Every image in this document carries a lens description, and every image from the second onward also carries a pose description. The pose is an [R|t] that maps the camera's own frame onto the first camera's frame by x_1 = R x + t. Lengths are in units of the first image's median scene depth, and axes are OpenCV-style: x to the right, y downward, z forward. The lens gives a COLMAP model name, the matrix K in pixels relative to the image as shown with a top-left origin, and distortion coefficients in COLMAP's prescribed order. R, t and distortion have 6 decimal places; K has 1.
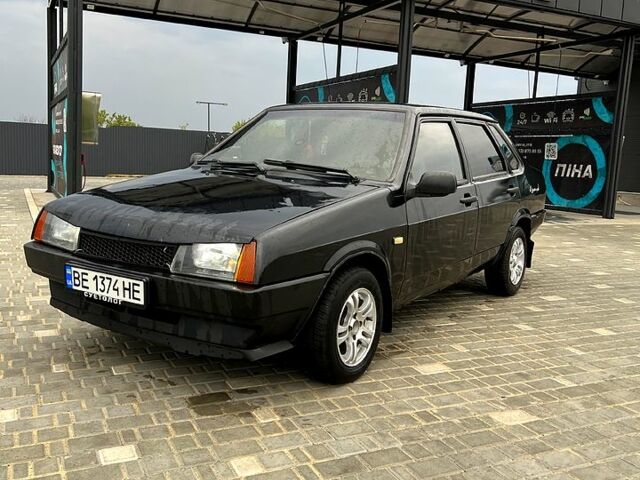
lens RADIAL K [[640.7, 0, 320.0], [0, 640.7, 240.0], [0, 0, 1]] dist [0.150160, -0.352066]
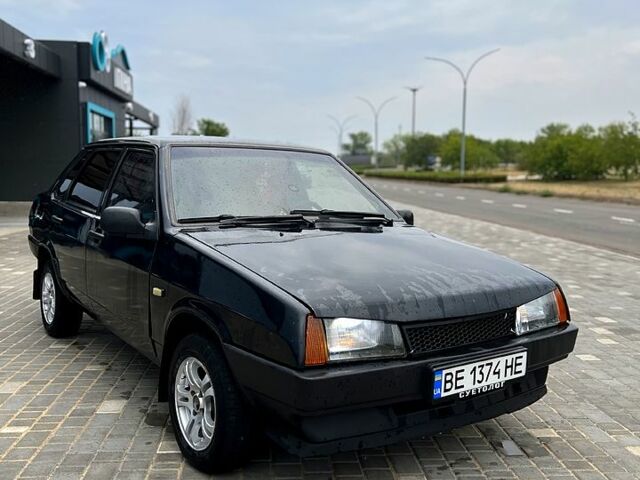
lens RADIAL K [[637.5, 0, 320.0], [0, 637.5, 240.0], [0, 0, 1]] dist [0.134351, -0.258618]
pose [[0.350011, -0.130228, 0.927649, -1.181759], [0.123517, 0.988059, 0.092105, -0.213945], [-0.928567, 0.082342, 0.361917, 0.868117]]
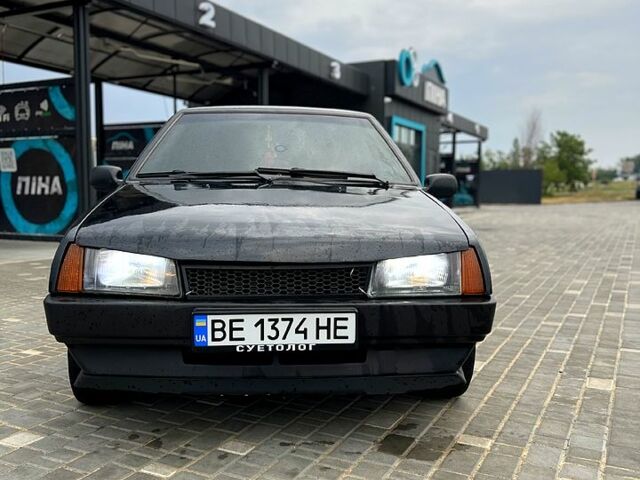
lens RADIAL K [[640.7, 0, 320.0], [0, 640.7, 240.0], [0, 0, 1]] dist [0.150160, -0.352066]
pose [[0.785003, -0.086404, 0.613436, -0.731840], [0.110578, 0.993866, -0.001516, -0.026057], [-0.609543, 0.069023, 0.789743, 0.377911]]
